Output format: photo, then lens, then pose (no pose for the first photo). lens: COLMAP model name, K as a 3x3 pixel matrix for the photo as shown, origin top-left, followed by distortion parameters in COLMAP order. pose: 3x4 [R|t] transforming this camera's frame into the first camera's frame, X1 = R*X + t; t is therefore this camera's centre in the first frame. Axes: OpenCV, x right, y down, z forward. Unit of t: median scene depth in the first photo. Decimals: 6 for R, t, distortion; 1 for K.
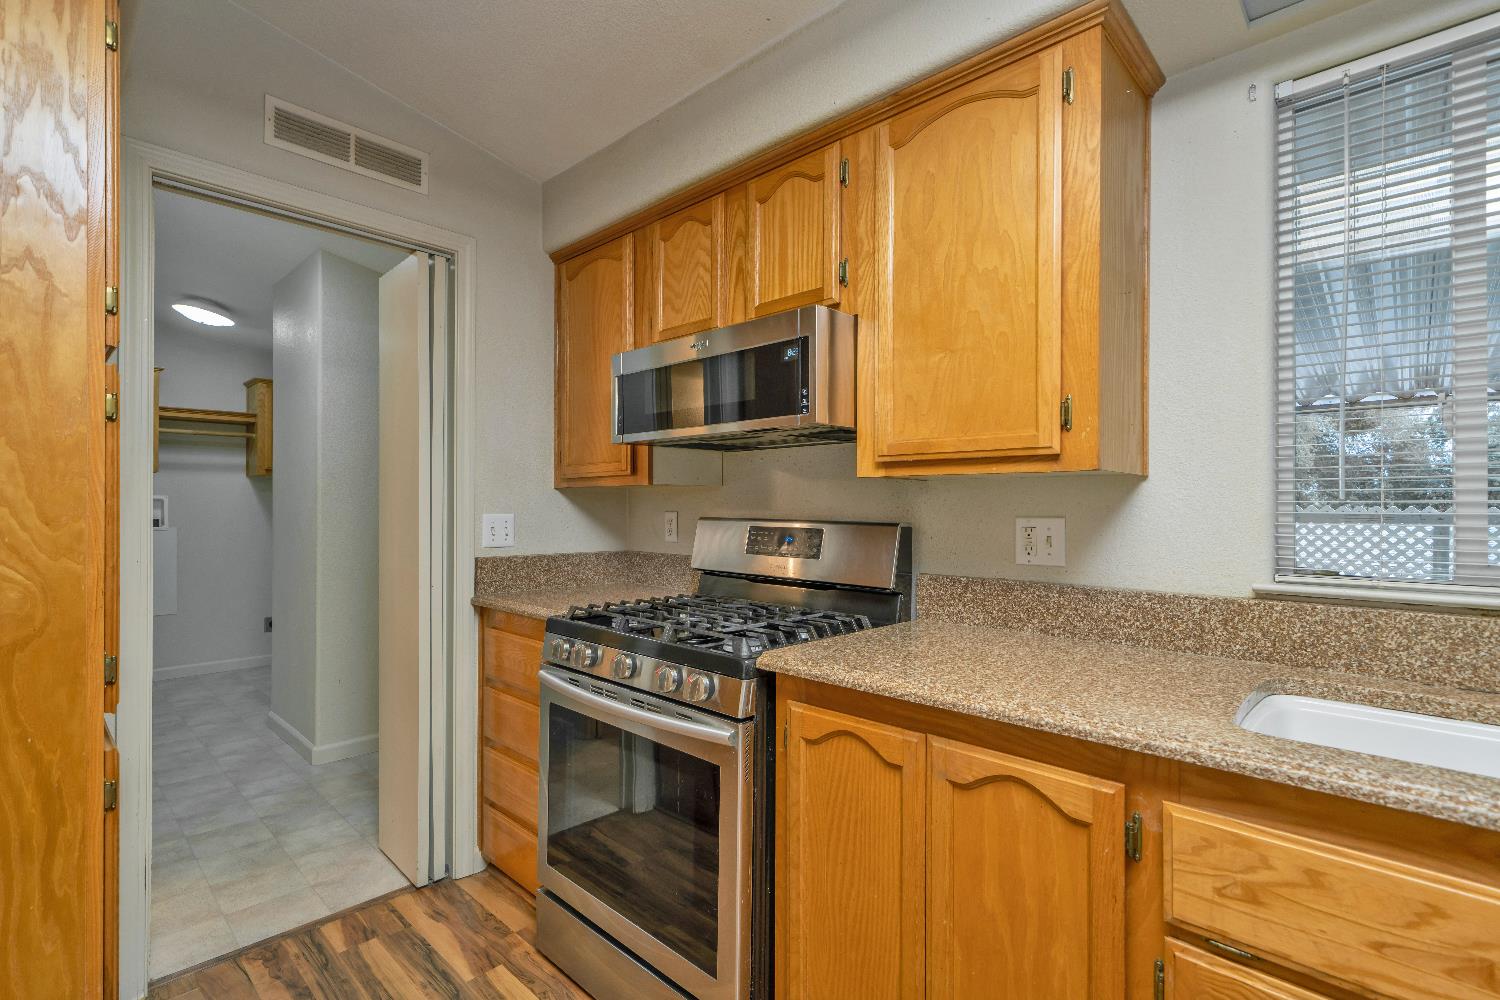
lens RADIAL K [[694.6, 0, 749.8], [0, 694.6, 509.1], [0, 0, 1]] dist [0.003563, -0.000623]
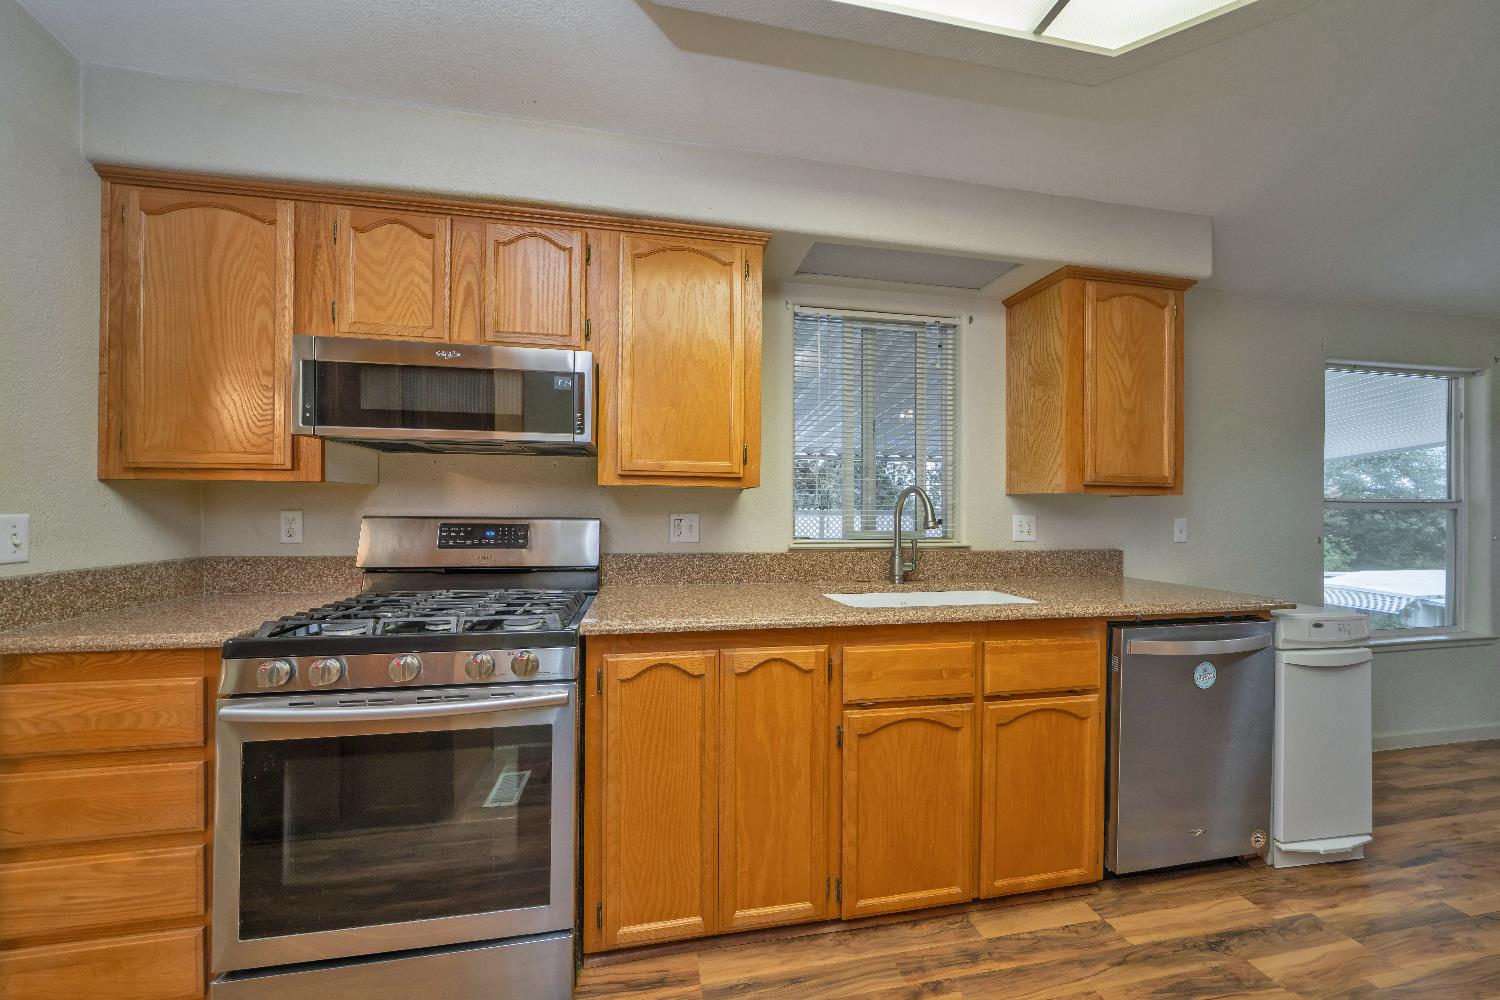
lens RADIAL K [[509.9, 0, 728.3], [0, 509.9, 510.2], [0, 0, 1]] dist [-0.004185, -0.000138]
pose [[0.595636, -0.000904, 0.803254, -0.417893], [-0.001862, 0.999995, 0.002506, 0.000915], [-0.803252, -0.002988, 0.595632, 0.177364]]
